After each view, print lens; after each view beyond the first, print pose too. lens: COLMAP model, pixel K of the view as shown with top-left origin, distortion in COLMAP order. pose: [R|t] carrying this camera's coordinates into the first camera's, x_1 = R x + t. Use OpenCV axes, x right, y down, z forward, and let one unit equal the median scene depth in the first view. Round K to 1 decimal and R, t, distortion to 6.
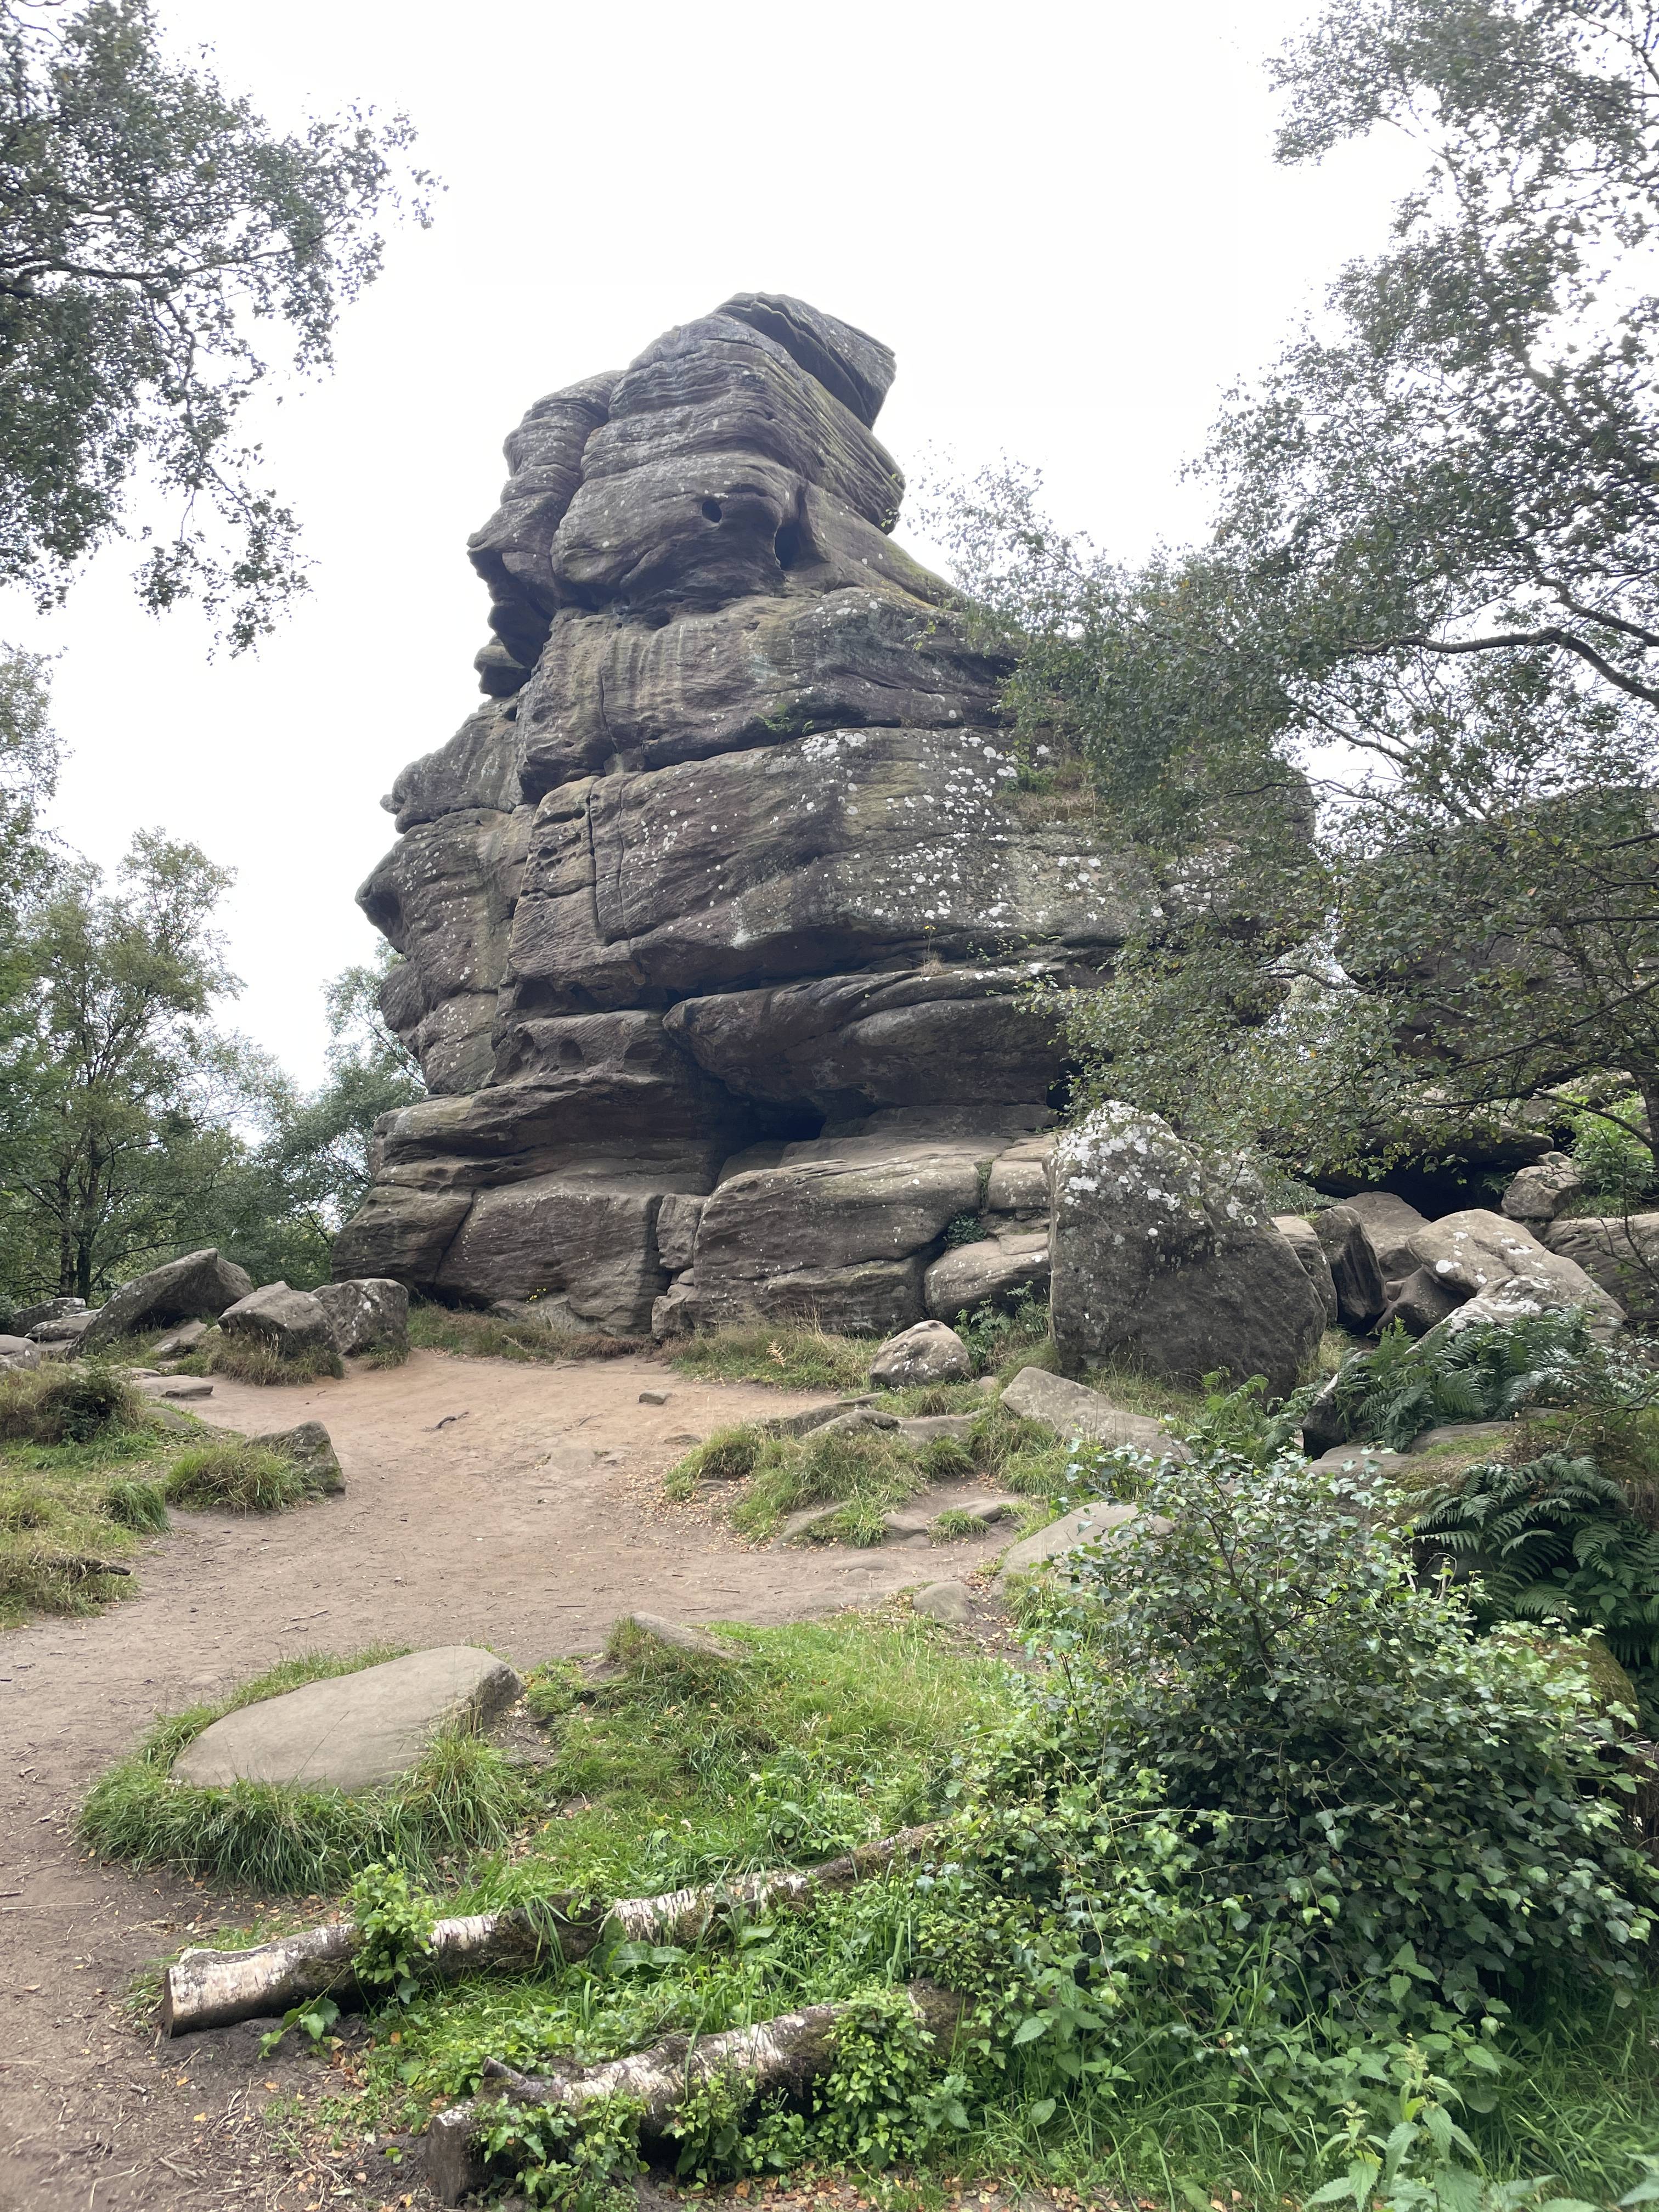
lens RADIAL K [[1685.2, 0, 838.6], [0, 1685.2, 1106.6], [0, 0, 1]] dist [0.042625, -0.003575]
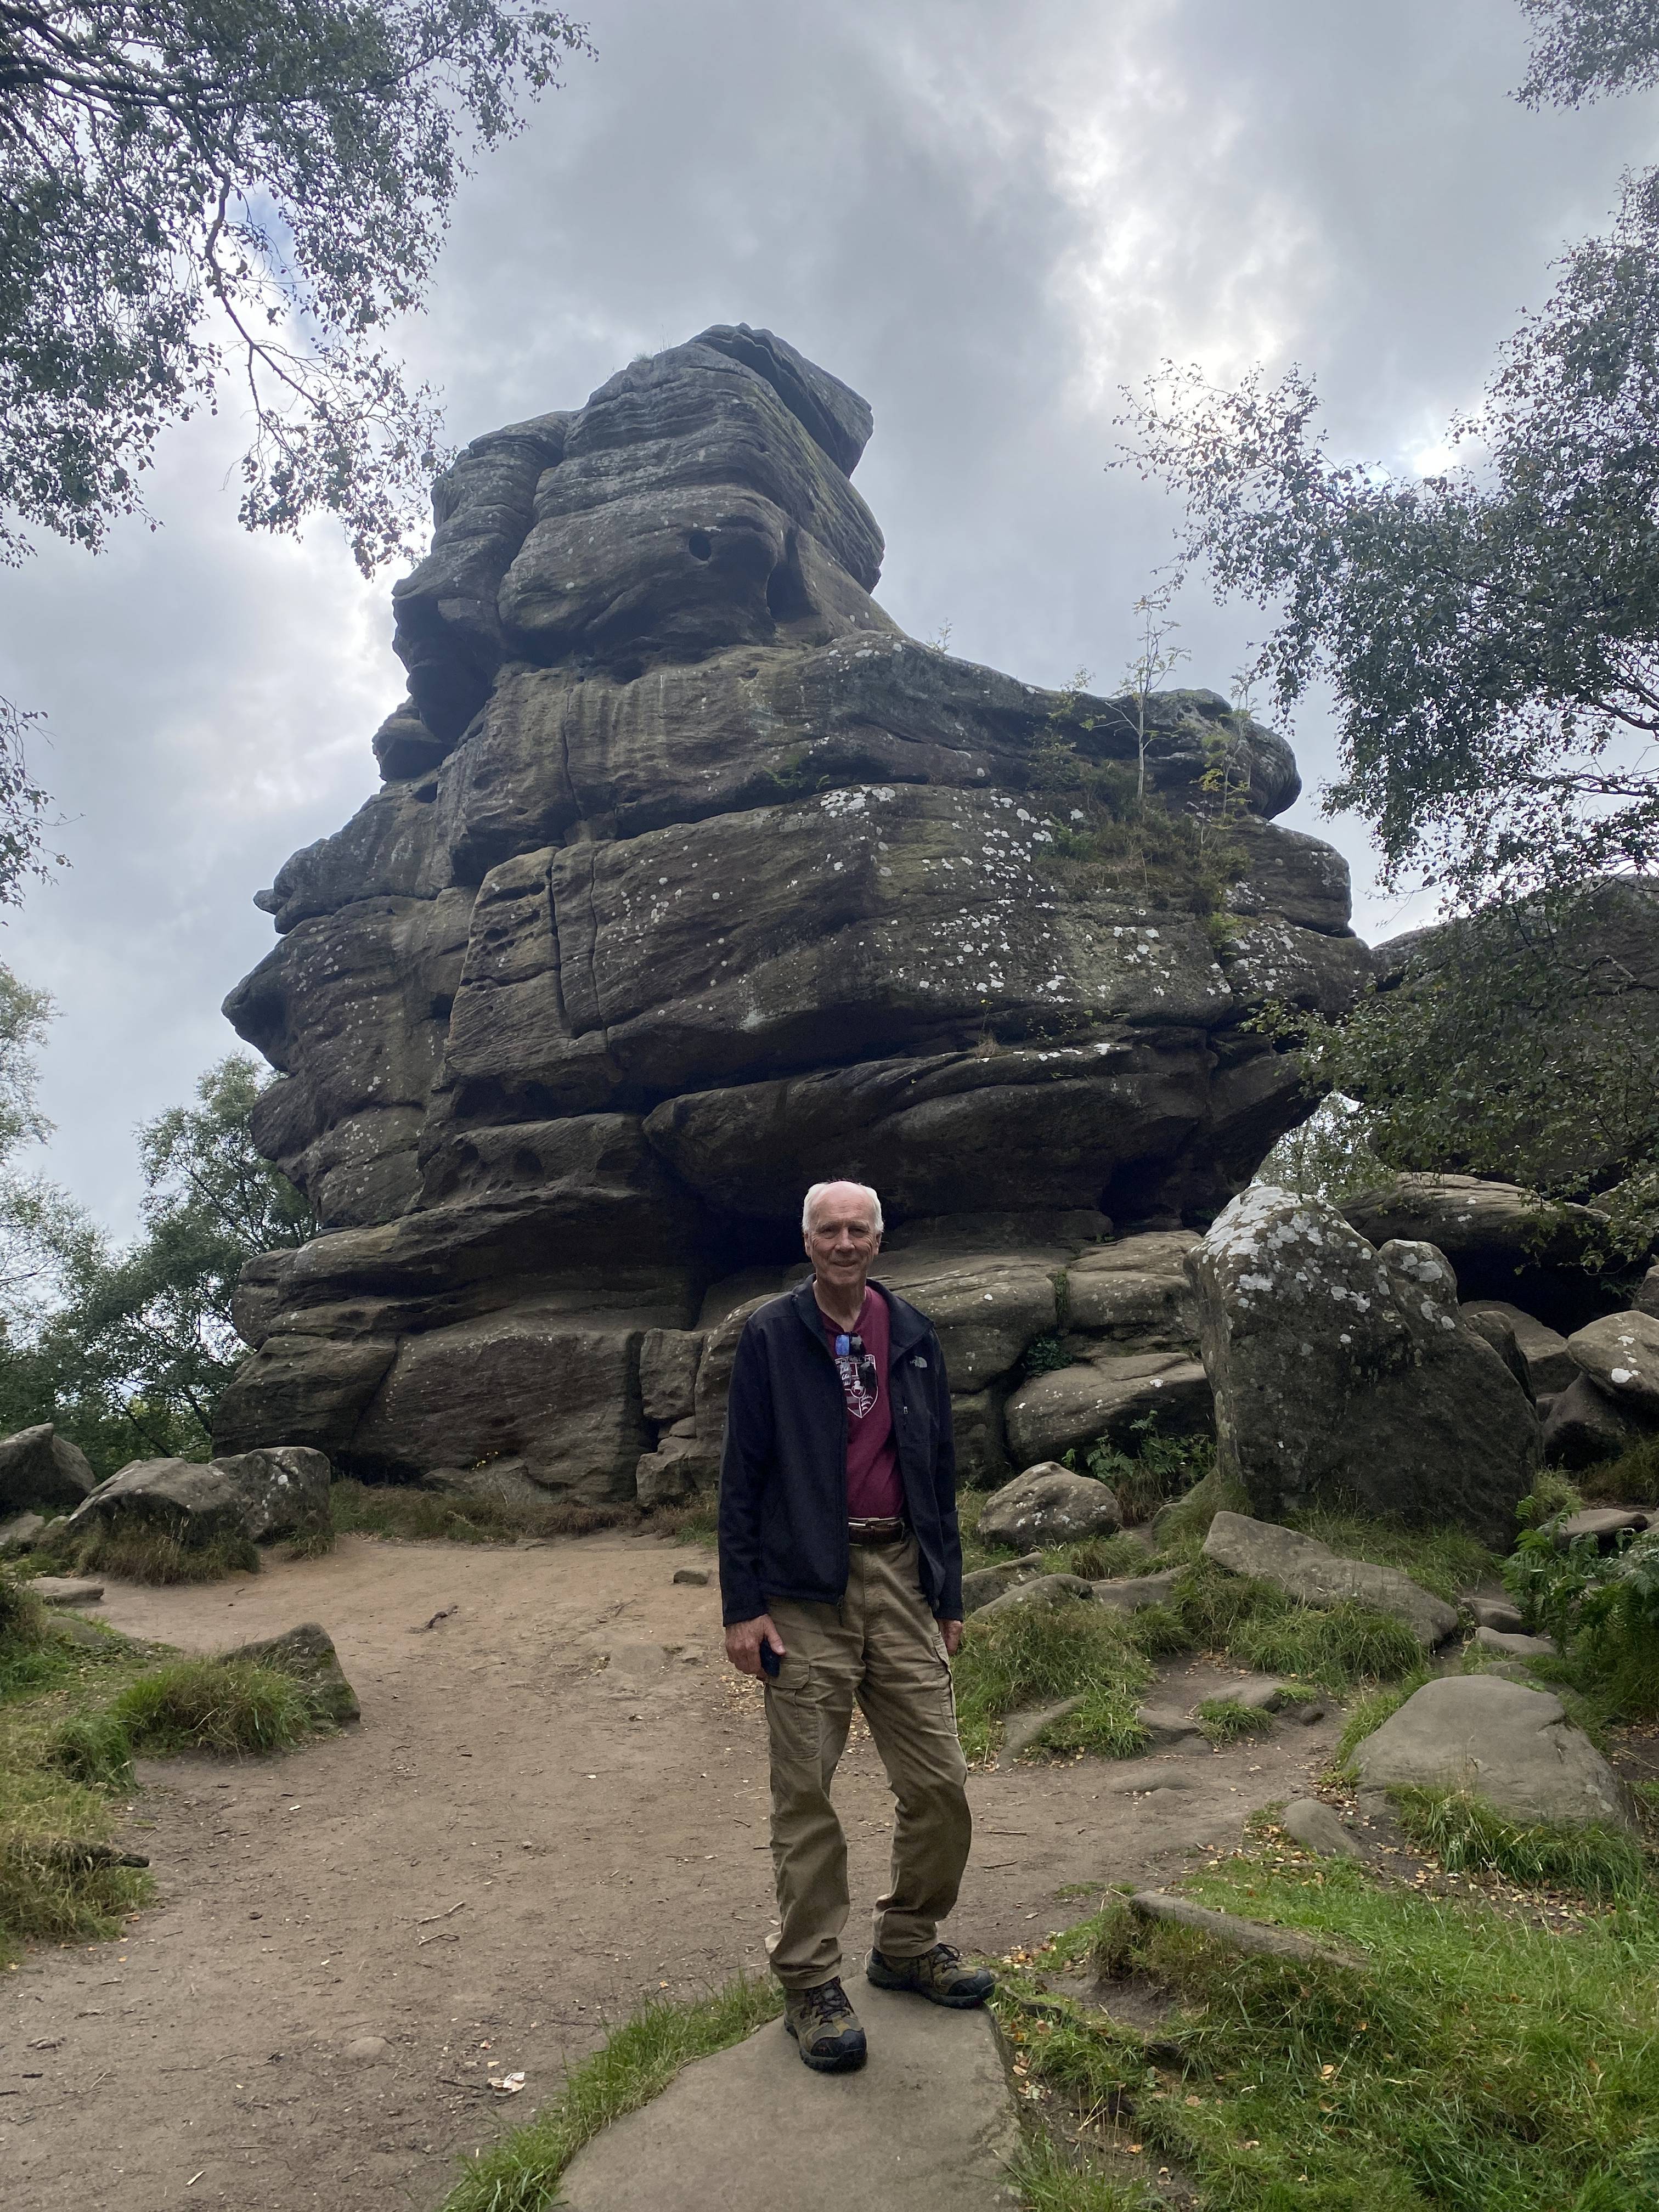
lens RADIAL K [[1696.2, 0, 819.0], [0, 1696.2, 1087.5], [0, 0, 1]] dist [0.056492, -0.038777]
pose [[0.991831, -0.008433, 0.127281, -0.128596], [0.022895, 0.993377, -0.112594, 0.030089], [-0.125488, 0.114588, 0.985455, 0.146666]]
